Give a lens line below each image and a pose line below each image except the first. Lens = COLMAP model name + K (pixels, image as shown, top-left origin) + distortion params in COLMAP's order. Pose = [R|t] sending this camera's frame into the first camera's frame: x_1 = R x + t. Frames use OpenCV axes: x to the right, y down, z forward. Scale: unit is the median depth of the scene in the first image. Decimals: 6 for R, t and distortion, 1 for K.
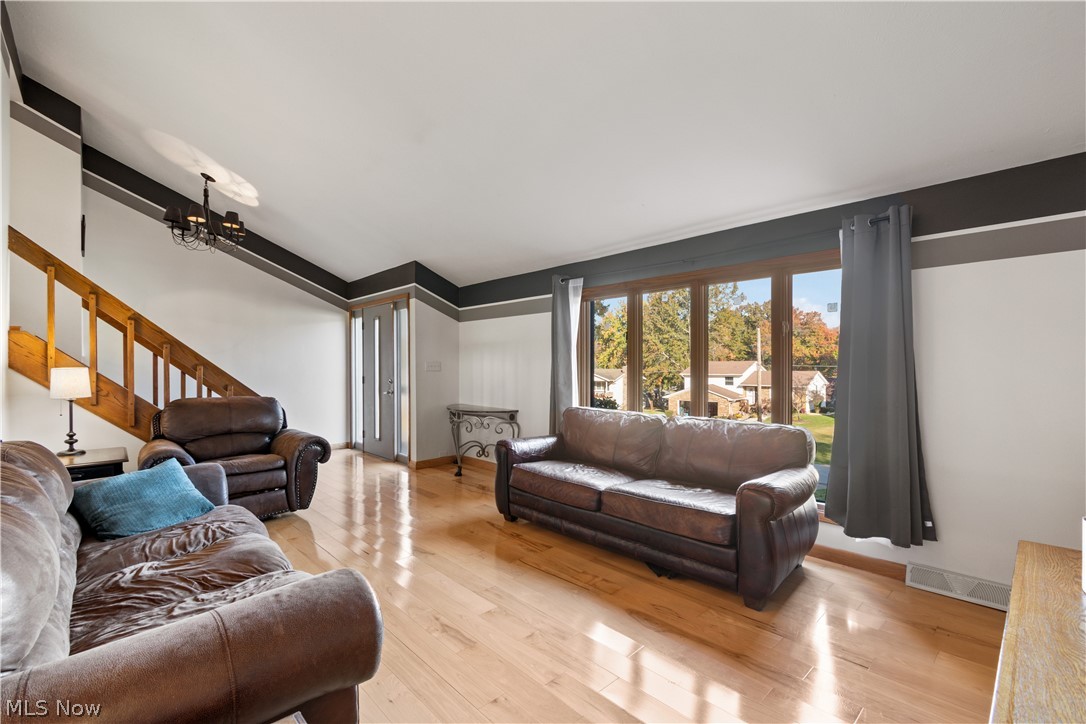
lens RADIAL K [[477.7, 0, 543.0], [0, 477.7, 362.0], [0, 0, 1]] dist [0.001695, -0.000041]
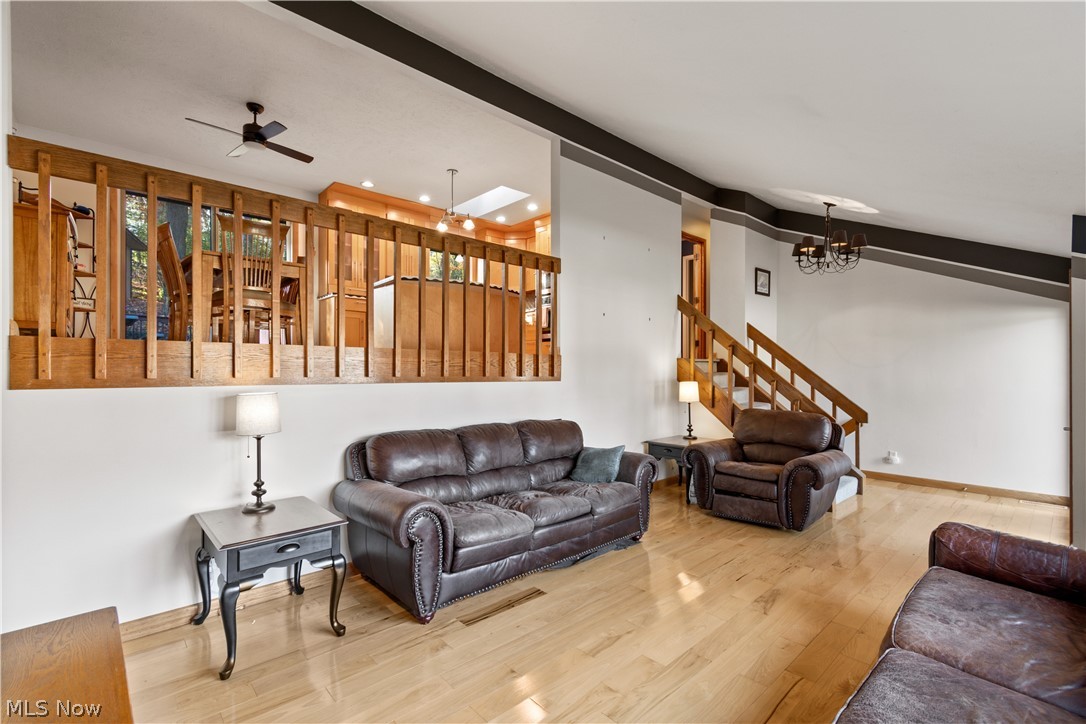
lens RADIAL K [[488.3, 0, 545.6], [0, 488.3, 367.8], [0, 0, 1]] dist [0.002235, 0.000394]
pose [[-0.001147, -0.000014, -0.999999, 0.492668], [0.004311, 0.999991, -0.000019, -0.029577], [0.999990, -0.004311, -0.001147, 0.466127]]
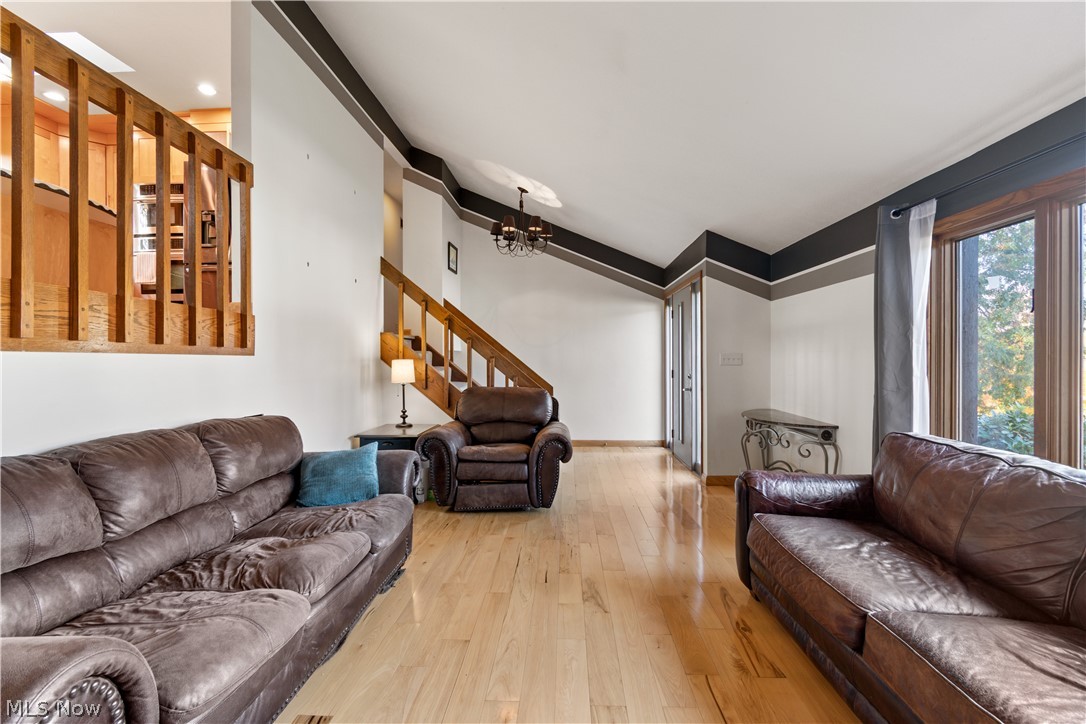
lens RADIAL K [[481.9, 0, 545.2], [0, 481.9, 357.9], [0, 0, 1]] dist [-0.001302, -0.000417]
pose [[0.698314, 0.001806, -0.715789, 0.183704], [0.003658, 0.999975, 0.006091, 0.001088], [0.715782, -0.006872, 0.698290, 0.313319]]
